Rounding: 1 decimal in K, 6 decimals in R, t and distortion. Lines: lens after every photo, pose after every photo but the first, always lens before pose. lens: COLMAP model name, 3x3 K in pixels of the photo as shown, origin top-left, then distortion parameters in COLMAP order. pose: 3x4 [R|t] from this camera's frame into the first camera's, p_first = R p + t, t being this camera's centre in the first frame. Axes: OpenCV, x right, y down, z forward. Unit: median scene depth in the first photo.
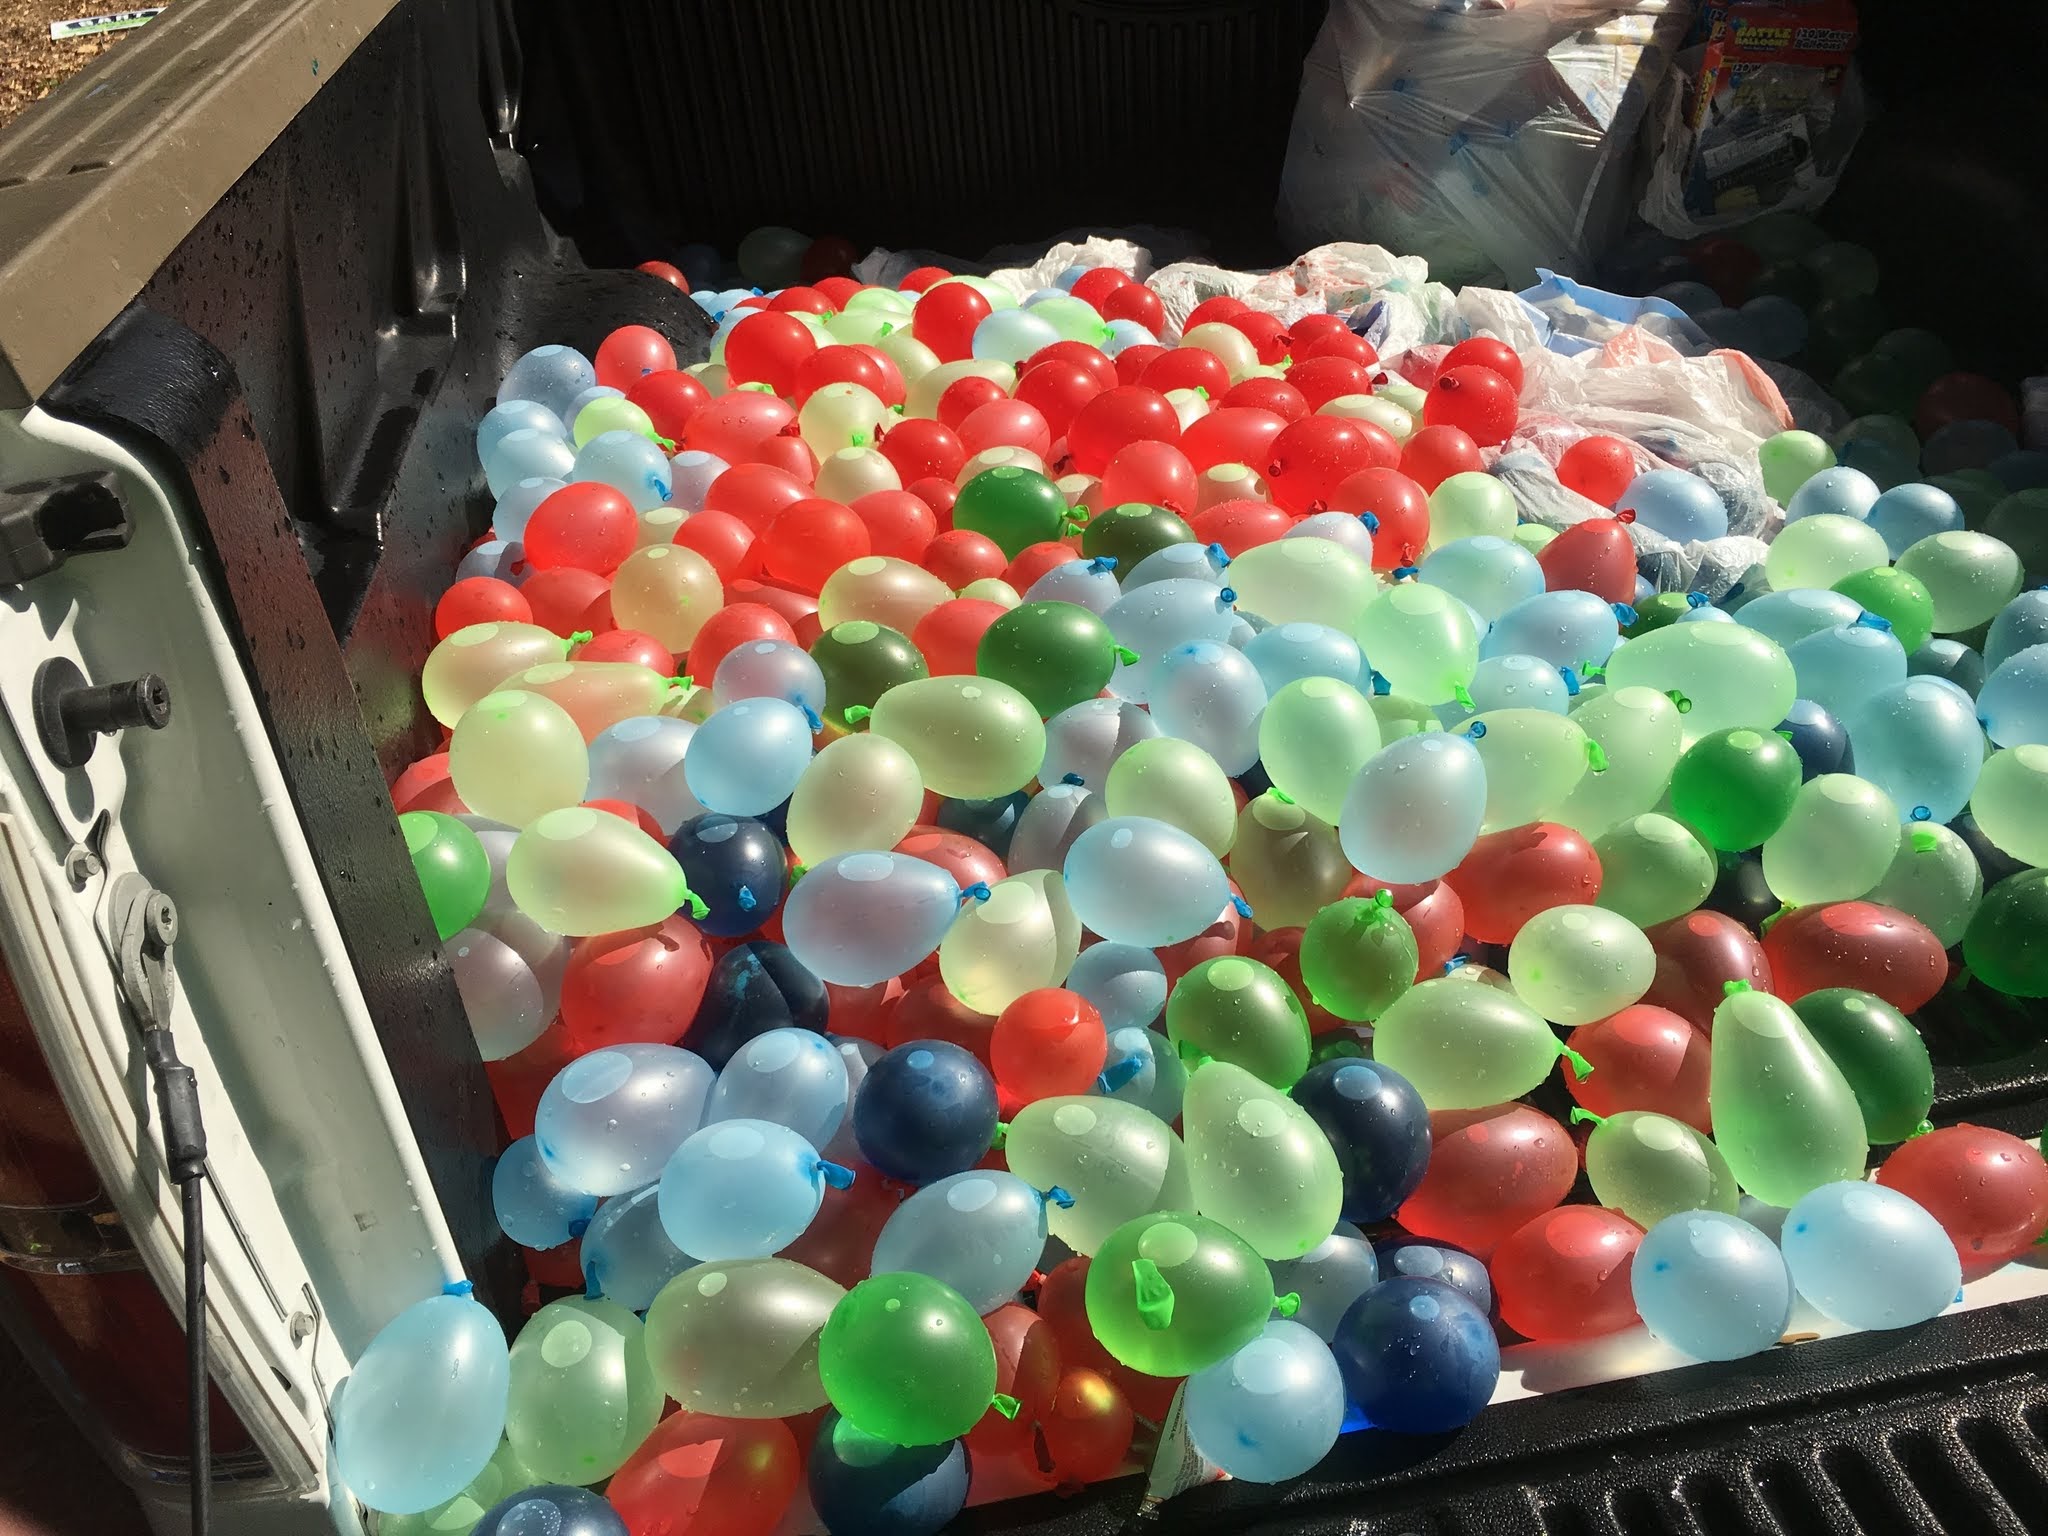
lens RADIAL K [[1748.3, 0, 1011.0], [0, 1748.3, 741.8], [0, 0, 1]] dist [0.076998, -0.110743]
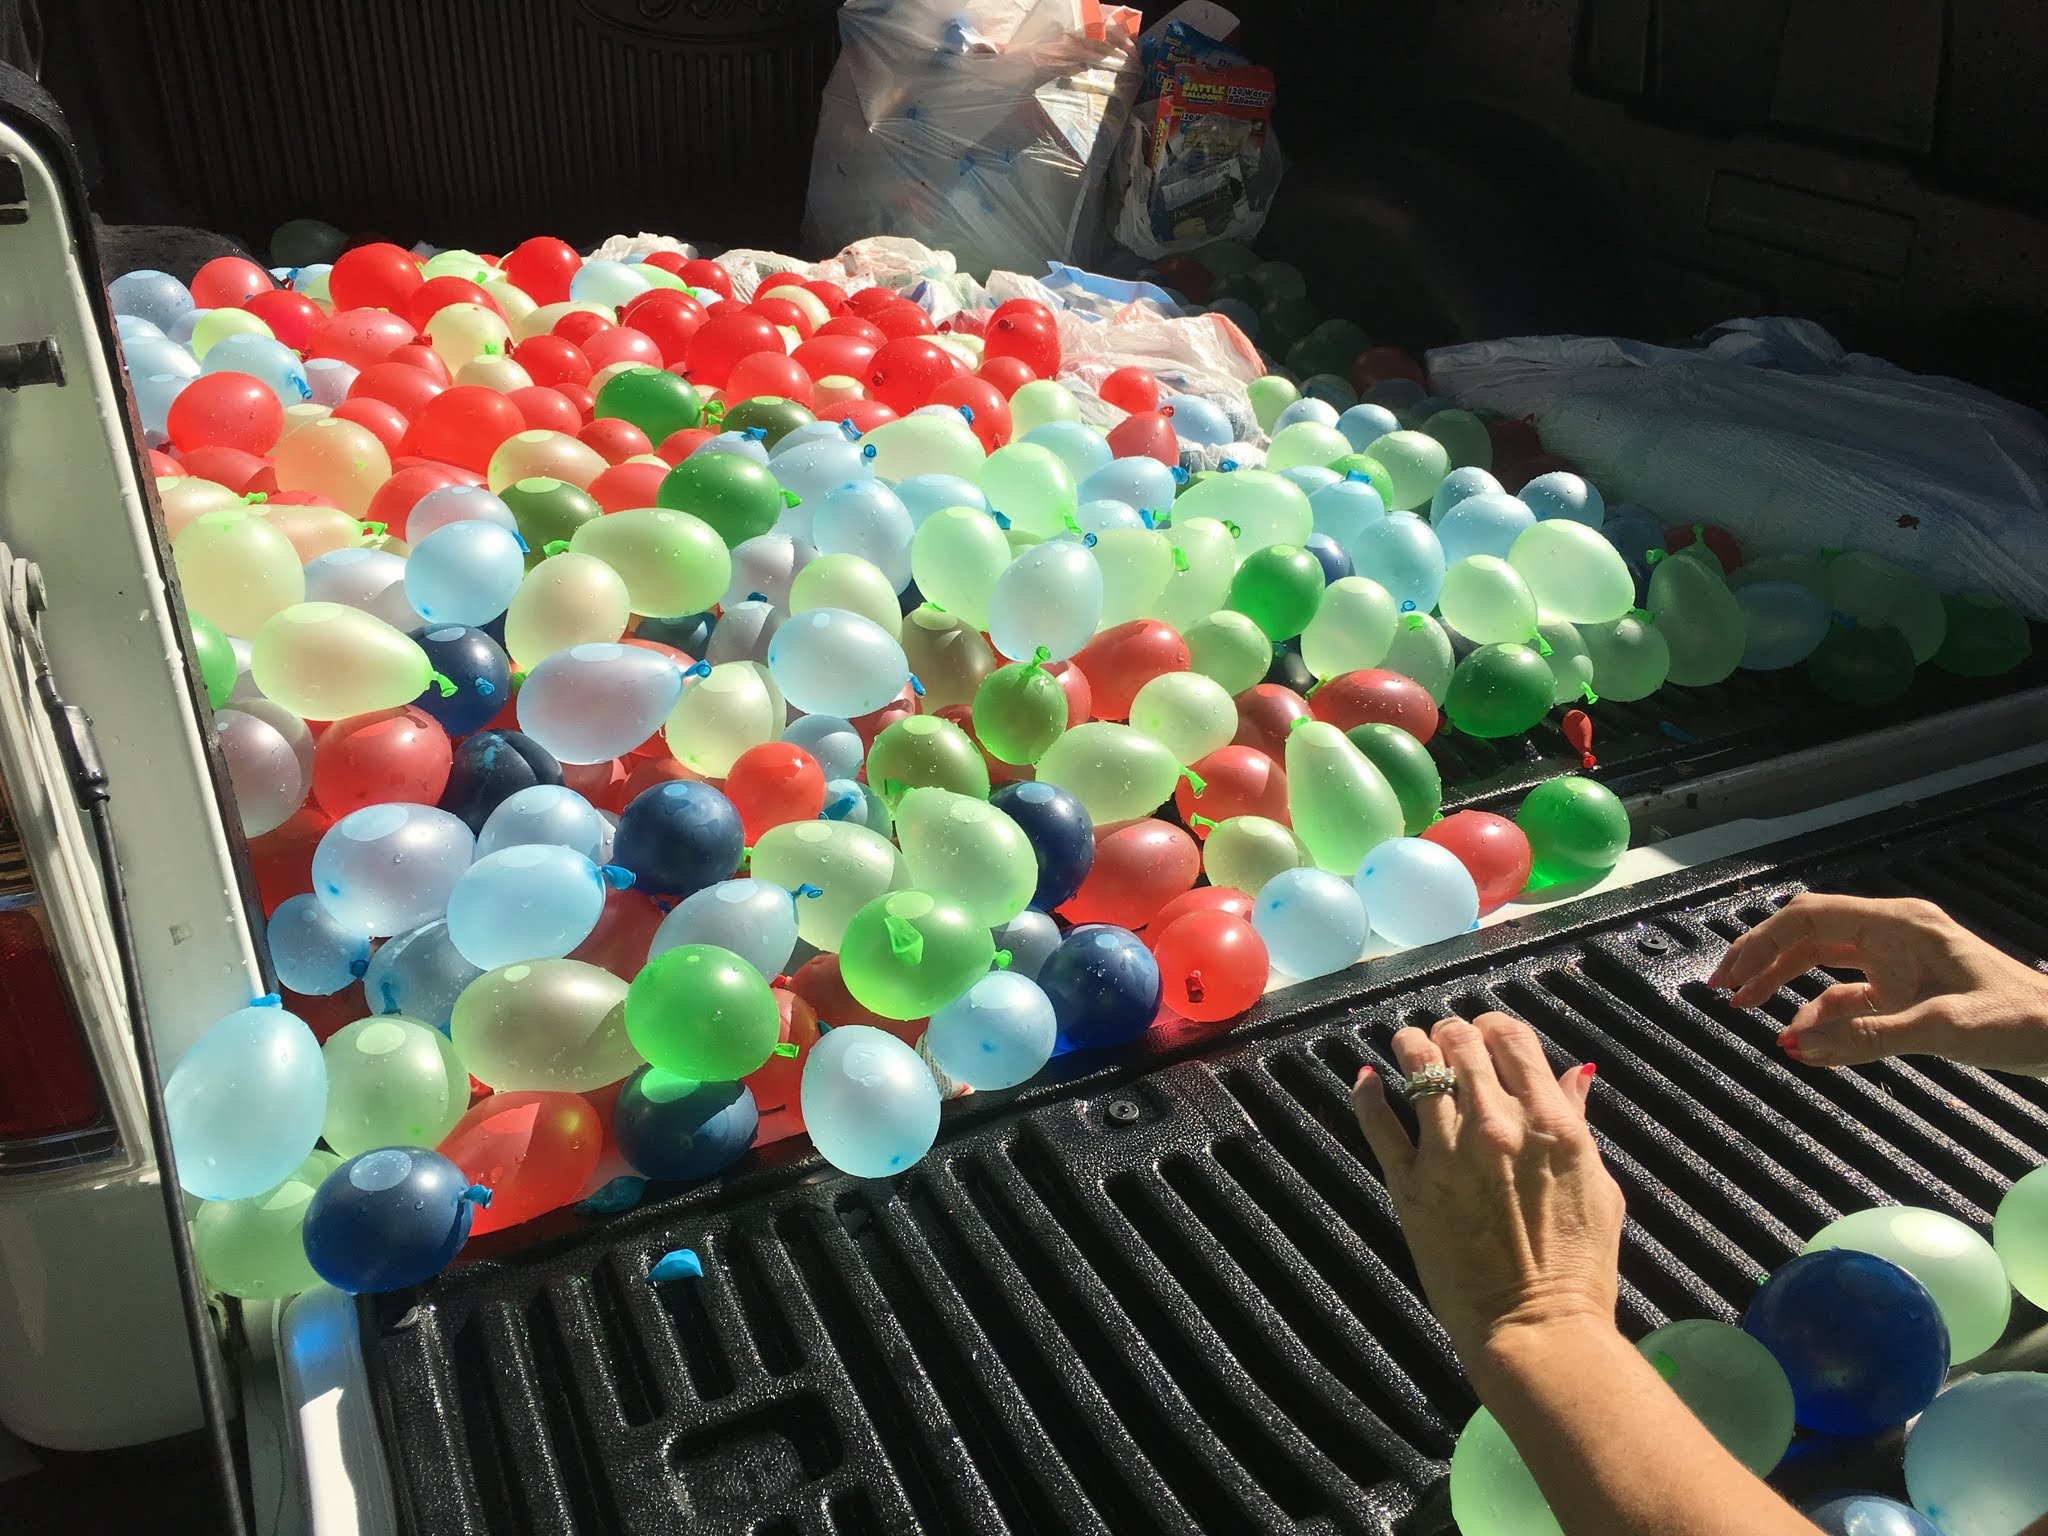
lens RADIAL K [[1748.3, 0, 1011.0], [0, 1748.3, 741.8], [0, 0, 1]] dist [0.076998, -0.110743]
pose [[0.952012, -0.046012, 0.302583, -0.124744], [0.065711, 0.996308, -0.055242, 0.150182], [-0.298924, 0.072474, 0.951521, -0.103943]]
